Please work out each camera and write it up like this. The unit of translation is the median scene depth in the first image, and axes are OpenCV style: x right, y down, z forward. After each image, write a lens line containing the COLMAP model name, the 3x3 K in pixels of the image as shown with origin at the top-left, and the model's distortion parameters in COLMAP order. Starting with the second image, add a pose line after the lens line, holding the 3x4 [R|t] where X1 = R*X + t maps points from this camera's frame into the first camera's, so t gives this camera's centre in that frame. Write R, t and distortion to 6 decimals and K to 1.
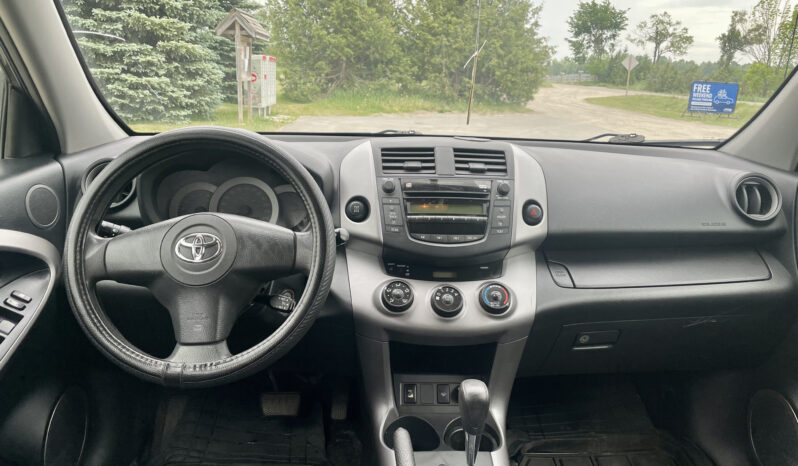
lens RADIAL K [[601.9, 0, 399.0], [0, 601.9, 233.0], [0, 0, 1]] dist [0.078804, -0.121414]
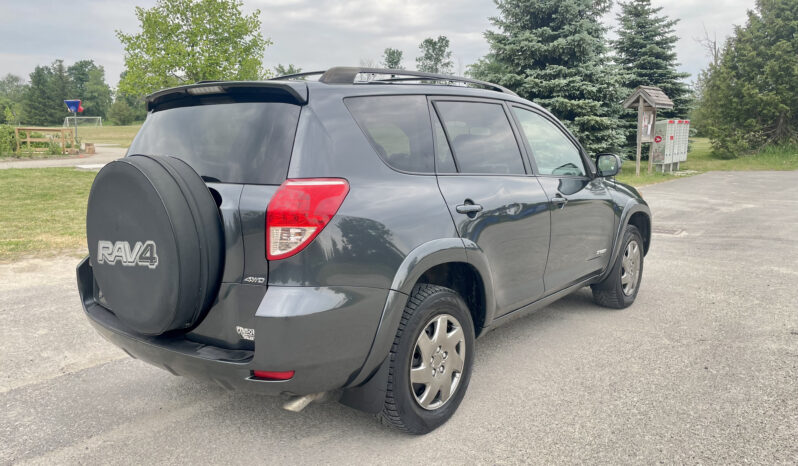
lens RADIAL K [[601.9, 0, 399.0], [0, 601.9, 233.0], [0, 0, 1]] dist [0.078804, -0.121414]
pose [[0.745951, 0.058108, -0.663461, 0.092382], [-0.122909, 0.991087, -0.051387, 0.024541], [0.654562, 0.119877, 0.746444, -0.098090]]
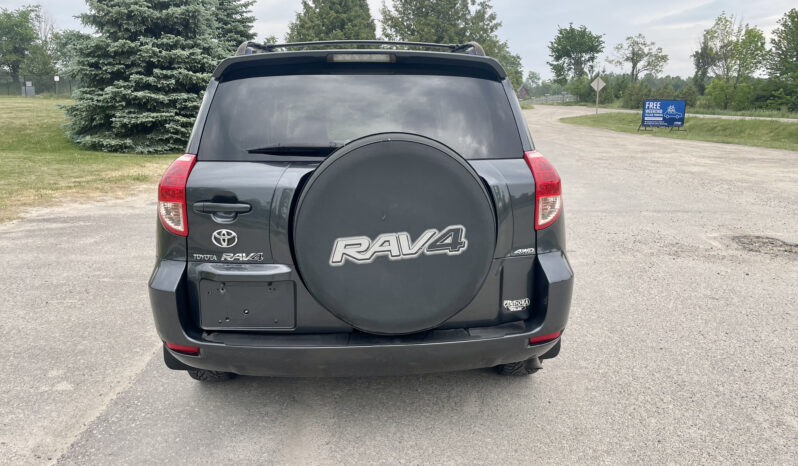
lens RADIAL K [[601.9, 0, 399.0], [0, 601.9, 233.0], [0, 0, 1]] dist [0.078804, -0.121414]
pose [[0.999125, -0.041818, -0.000681, 0.011109], [0.041754, 0.998274, -0.041300, 0.028983], [0.002407, 0.041235, 0.999147, -0.131732]]
